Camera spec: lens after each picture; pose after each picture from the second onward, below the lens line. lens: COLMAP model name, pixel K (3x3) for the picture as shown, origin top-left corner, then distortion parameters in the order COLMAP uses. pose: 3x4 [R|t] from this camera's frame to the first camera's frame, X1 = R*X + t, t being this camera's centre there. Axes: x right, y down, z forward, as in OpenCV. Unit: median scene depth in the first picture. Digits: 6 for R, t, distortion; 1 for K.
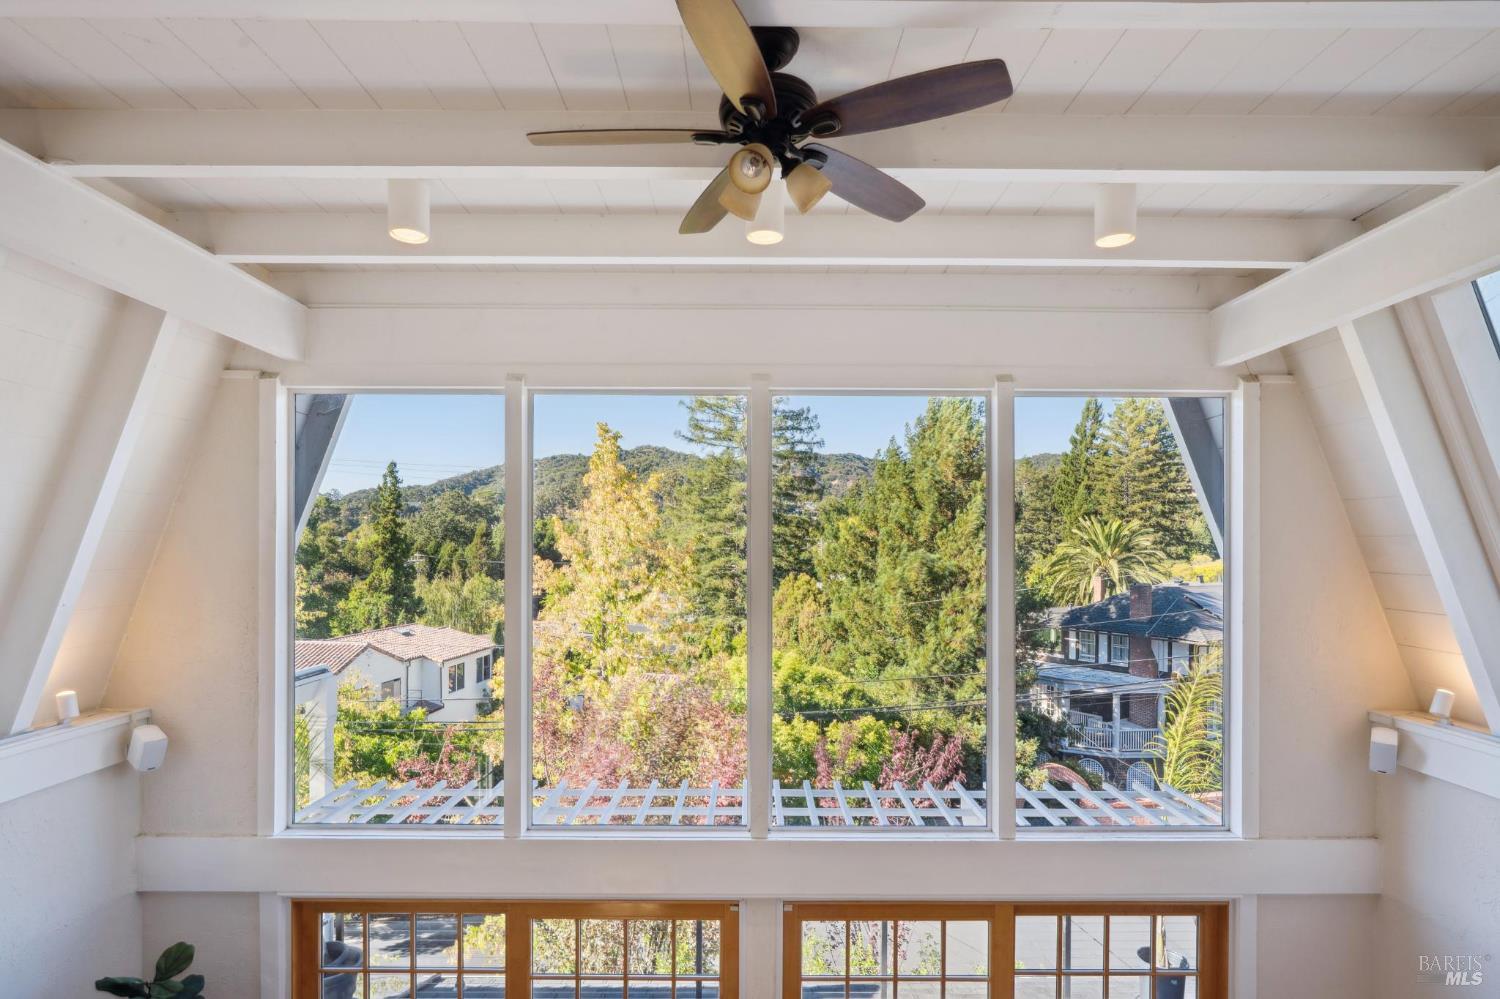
lens RADIAL K [[743.7, 0, 751.6], [0, 743.7, 548.8], [0, 0, 1]] dist [0.000589, 0.003667]
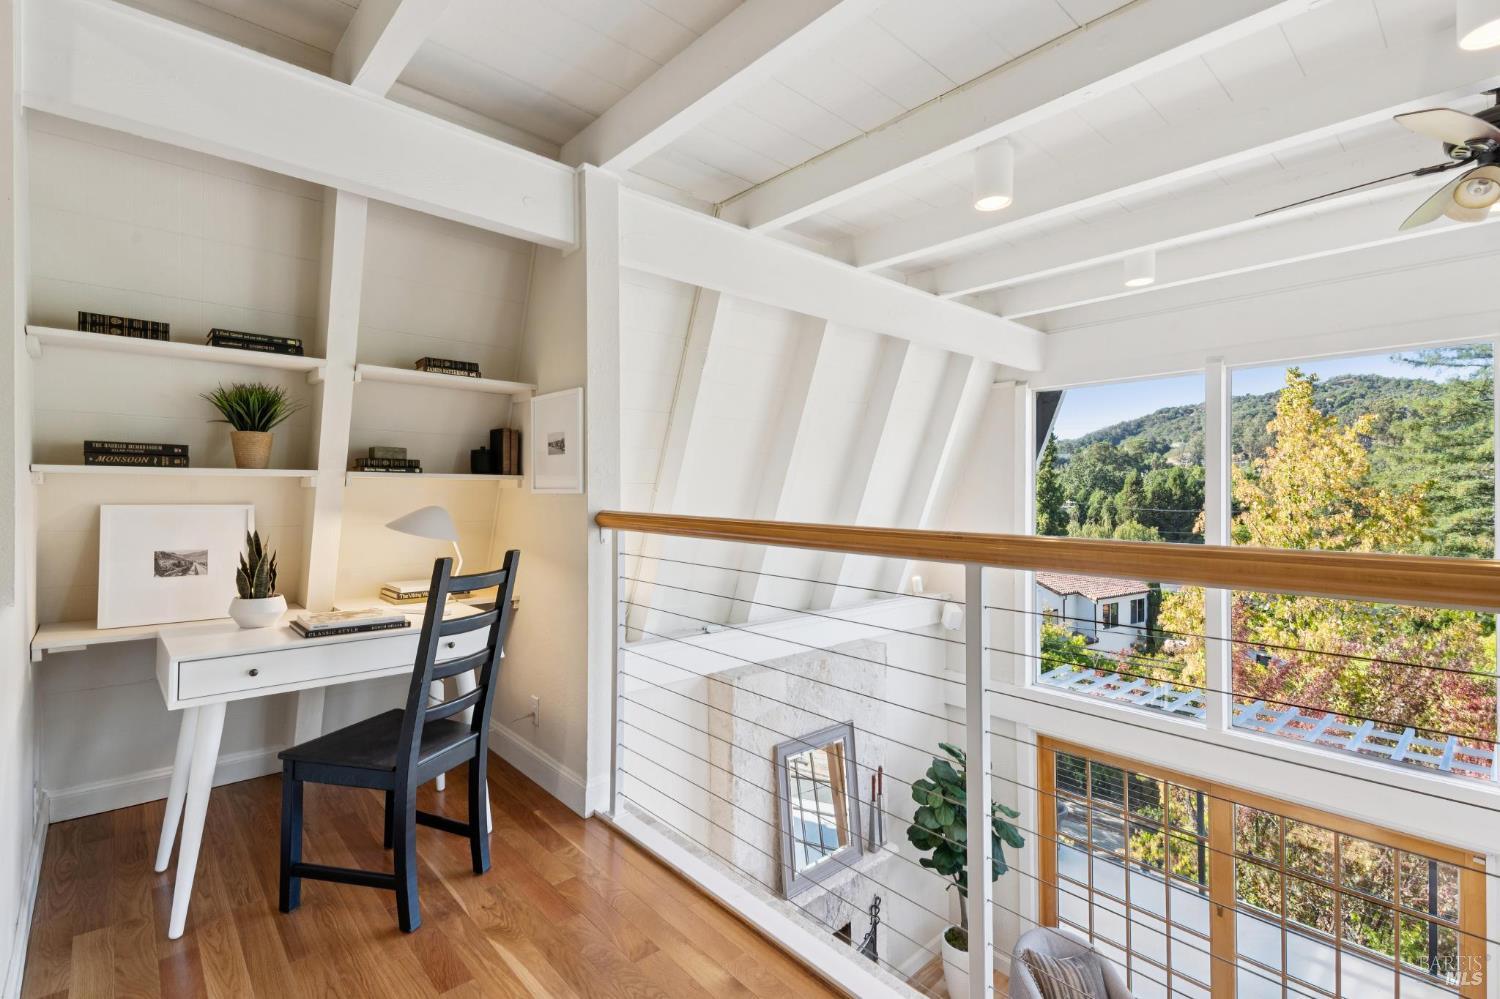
lens RADIAL K [[670.4, 0, 738.2], [0, 670.4, 490.9], [0, 0, 1]] dist [0.009513, -0.003604]
pose [[0.643080, -0.006096, -0.765775, 0.004526], [-0.000401, 0.999965, -0.008297, -0.000086], [0.765799, 0.005643, 0.643055, -0.048698]]
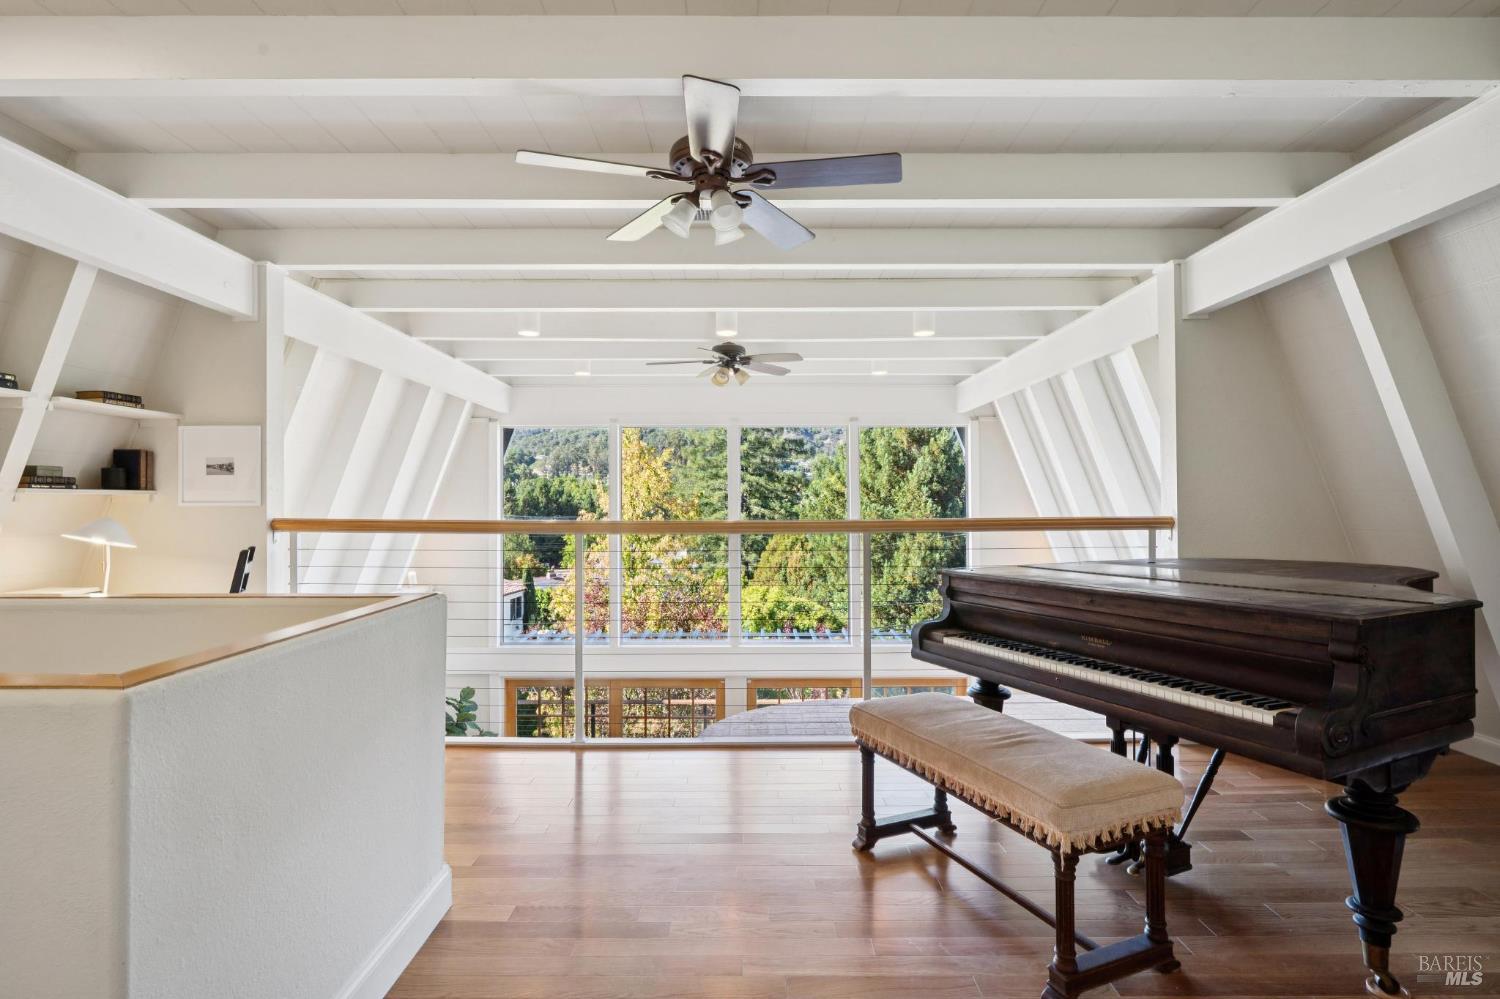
lens RADIAL K [[702.1, 0, 746.8], [0, 702.1, 501.9], [0, 0, 1]] dist [0.006480, -0.000280]
pose [[0.999949, -0.006917, -0.007414, 0.008232], [0.006907, 0.999975, -0.001373, -0.000304], [0.007423, 0.001322, 0.999972, -0.103235]]
